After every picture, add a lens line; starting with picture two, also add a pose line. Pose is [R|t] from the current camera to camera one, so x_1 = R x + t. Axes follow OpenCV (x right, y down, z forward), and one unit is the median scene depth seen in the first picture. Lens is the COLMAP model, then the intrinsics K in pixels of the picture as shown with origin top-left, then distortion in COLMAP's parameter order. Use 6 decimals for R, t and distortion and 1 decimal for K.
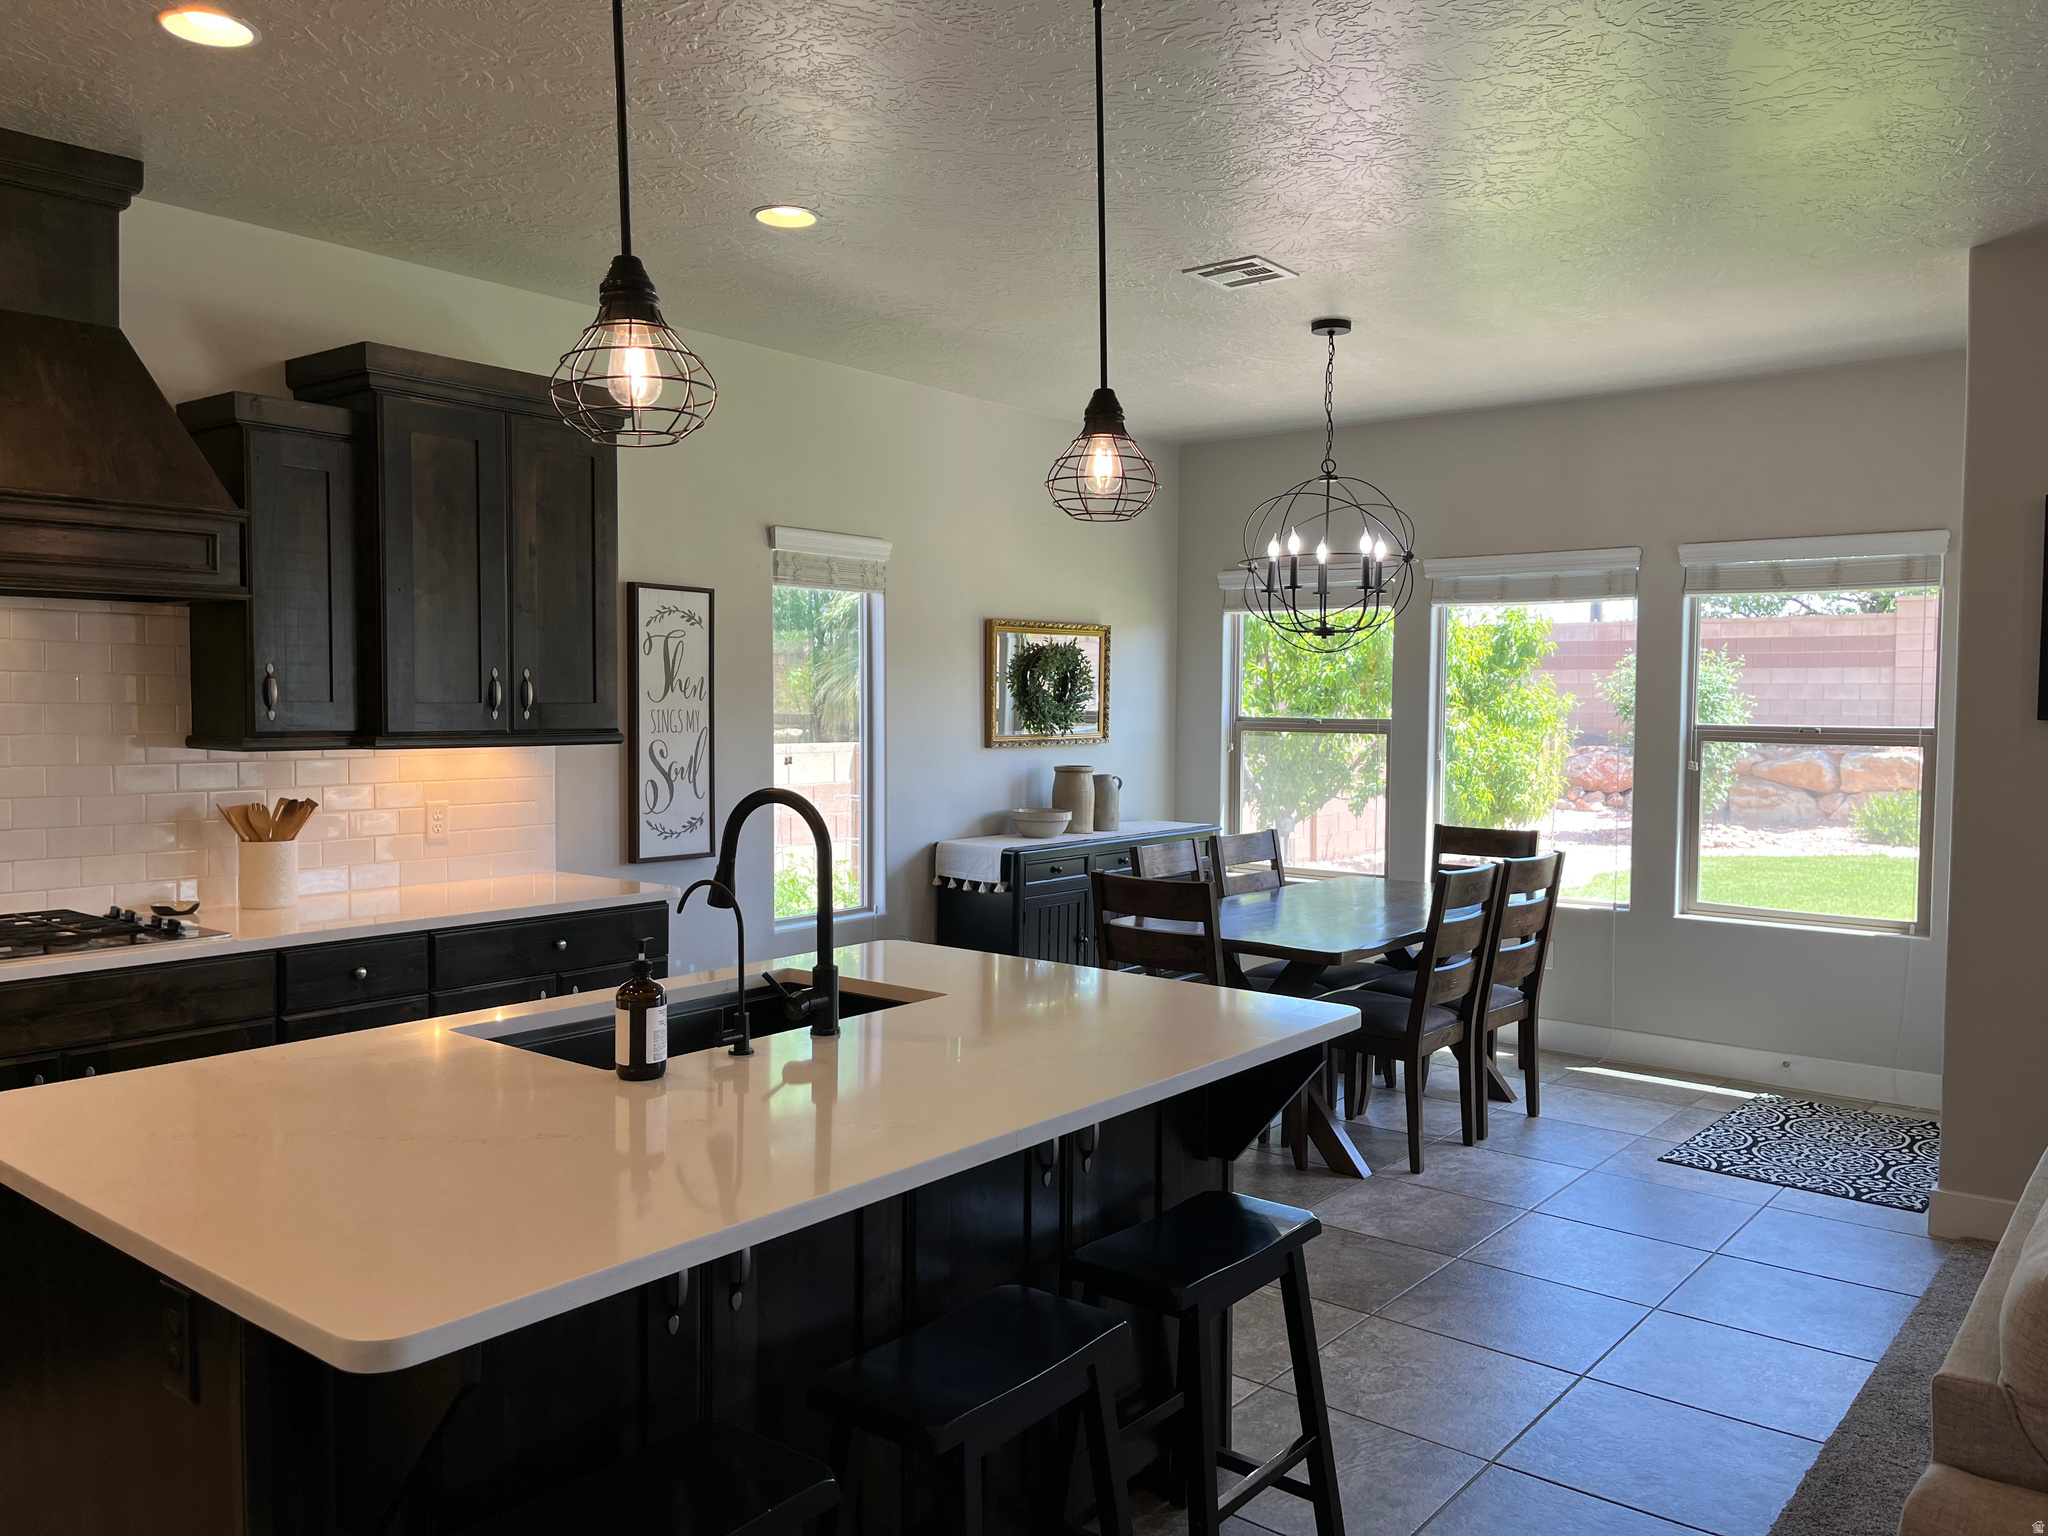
lens RADIAL K [[1533.0, 0, 1026.3], [0, 1533.0, 764.8], [0, 0, 1]] dist [0.025328, -0.051905]
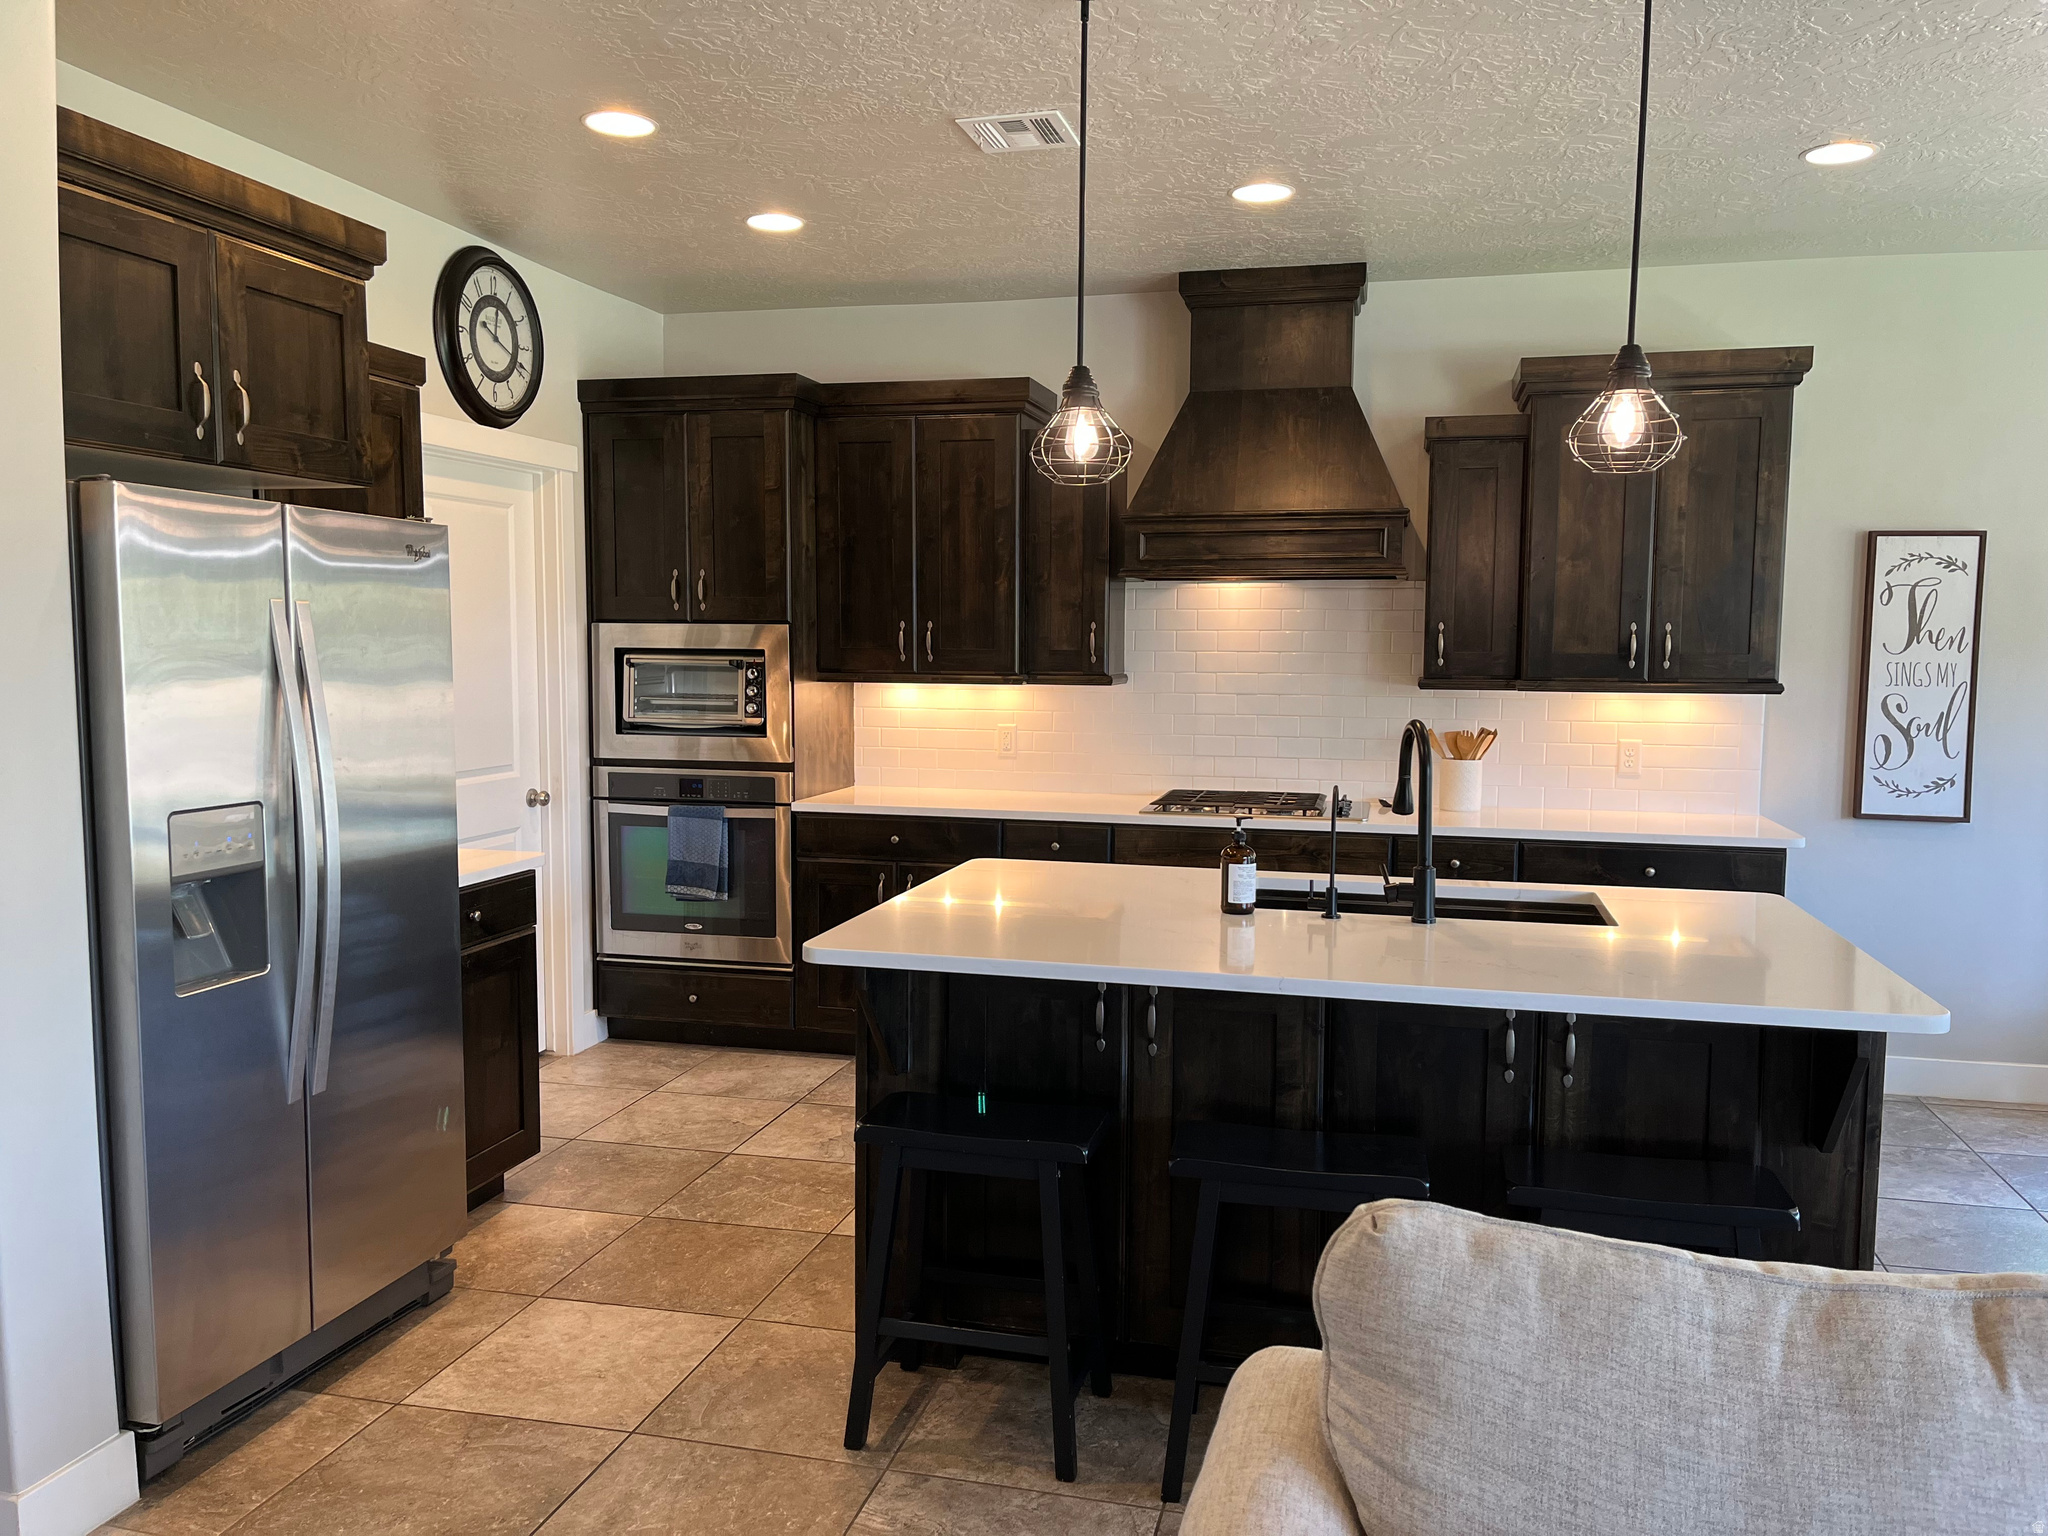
lens RADIAL K [[1533.0, 0, 1014.1], [0, 1533.0, 774.7], [0, 0, 1]] dist [0.025328, -0.051905]
pose [[0.394047, 0.074583, -0.916059, 0.435307], [-0.043164, 0.997104, 0.062614, -0.001990], [0.918076, 0.014868, 0.396125, 0.111720]]
